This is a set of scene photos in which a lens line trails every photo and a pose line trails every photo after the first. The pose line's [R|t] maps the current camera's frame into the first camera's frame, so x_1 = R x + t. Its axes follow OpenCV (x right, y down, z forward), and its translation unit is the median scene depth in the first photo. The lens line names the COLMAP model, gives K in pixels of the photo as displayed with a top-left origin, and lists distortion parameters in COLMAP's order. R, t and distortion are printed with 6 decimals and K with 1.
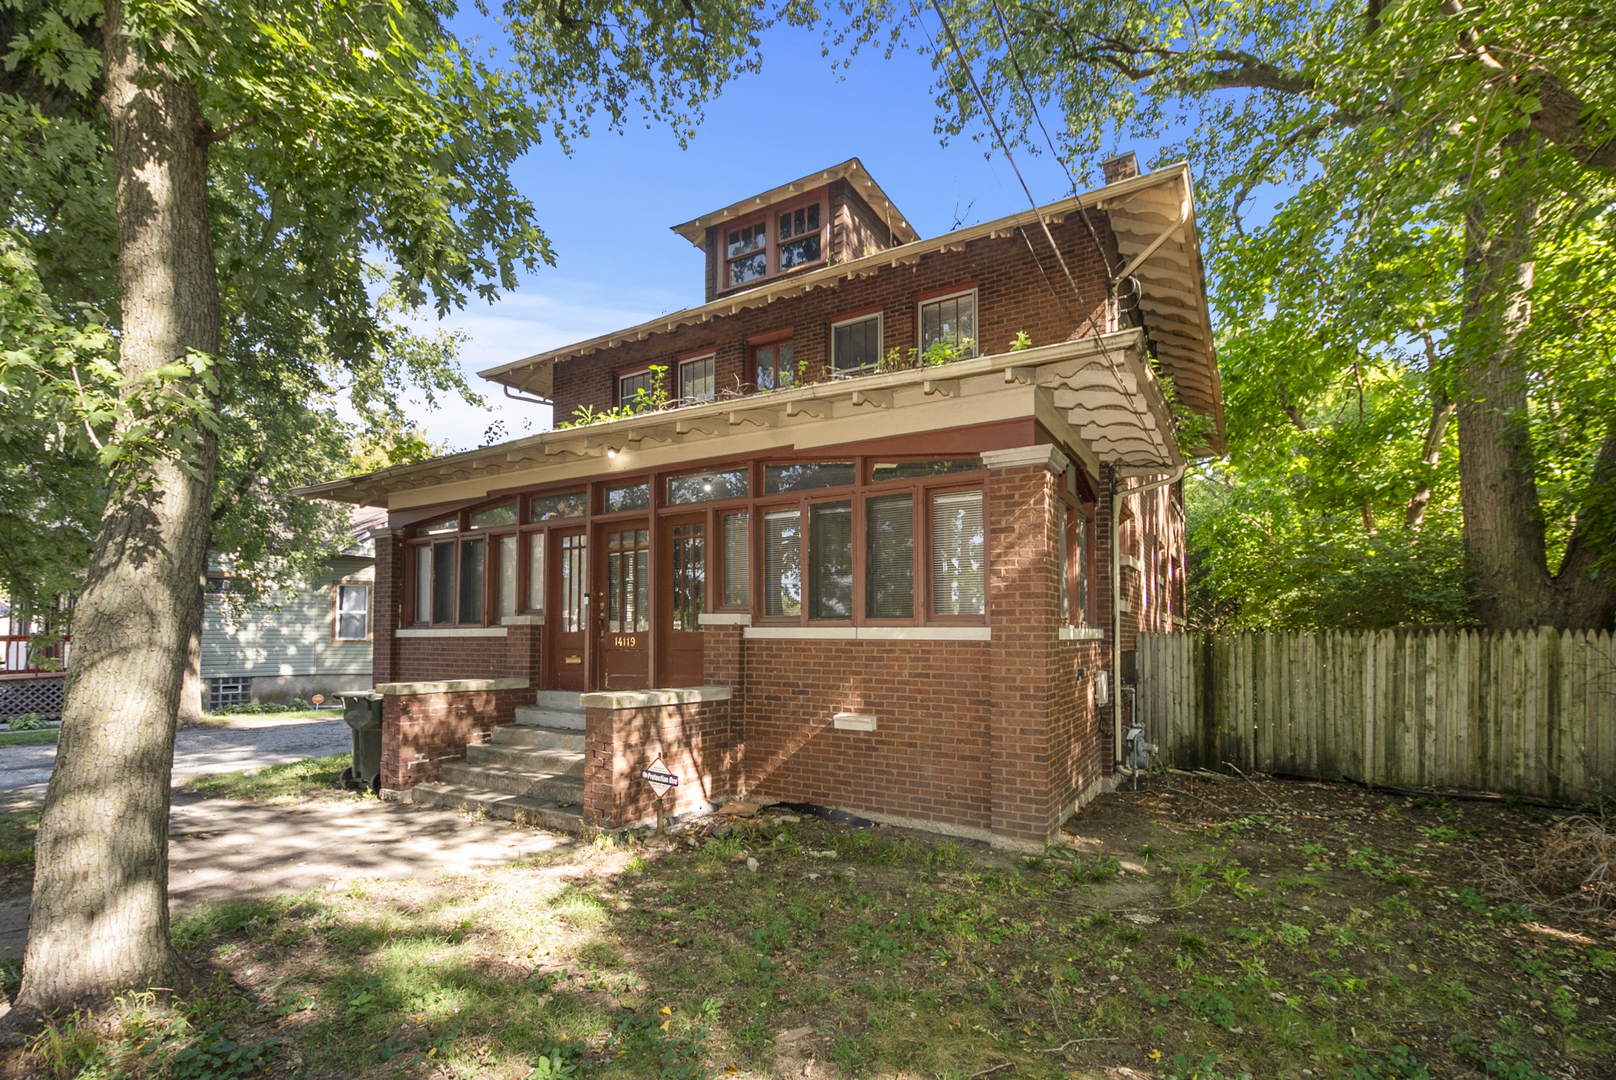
lens RADIAL K [[712.4, 0, 839.9], [0, 712.4, 622.3], [0, 0, 1]] dist [0.001946, -0.000571]
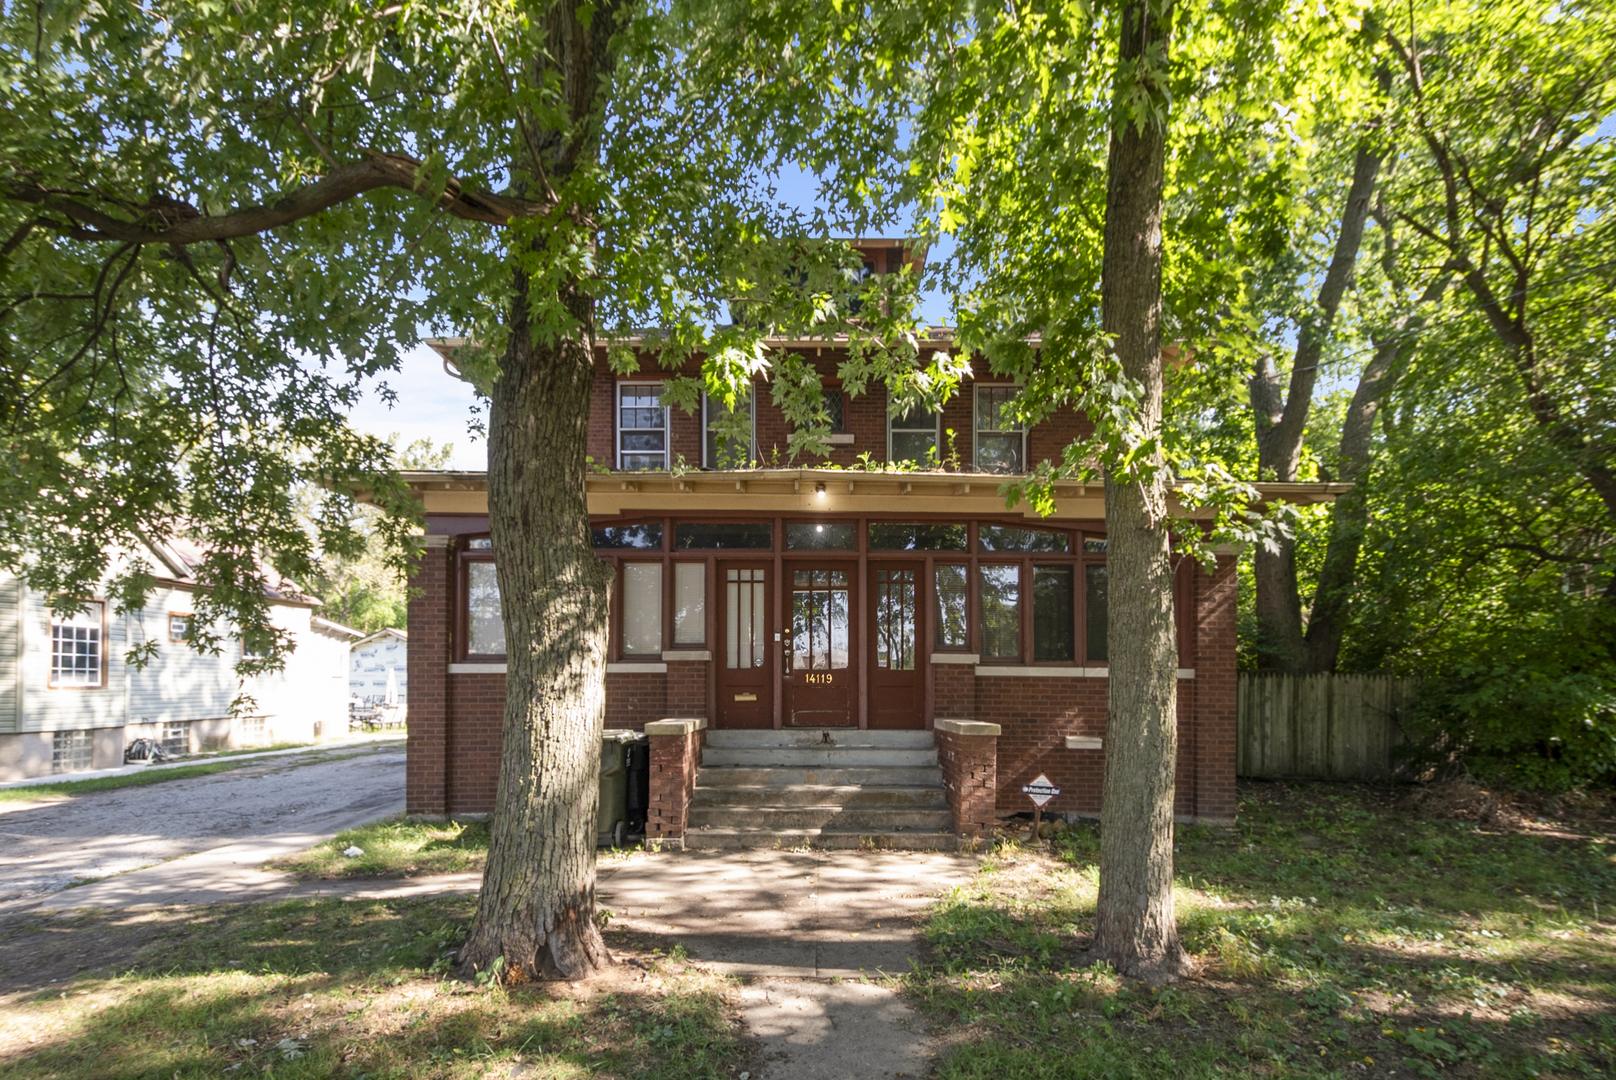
lens RADIAL K [[804.9, 0, 804.7], [0, 804.9, 673.9], [0, 0, 1]] dist [0.007229, 0.000476]
pose [[0.861563, 0.007209, 0.507599, -1.032821], [-0.013796, 0.999862, 0.009215, 0.011367], [-0.507463, -0.014942, 0.861544, 0.021534]]
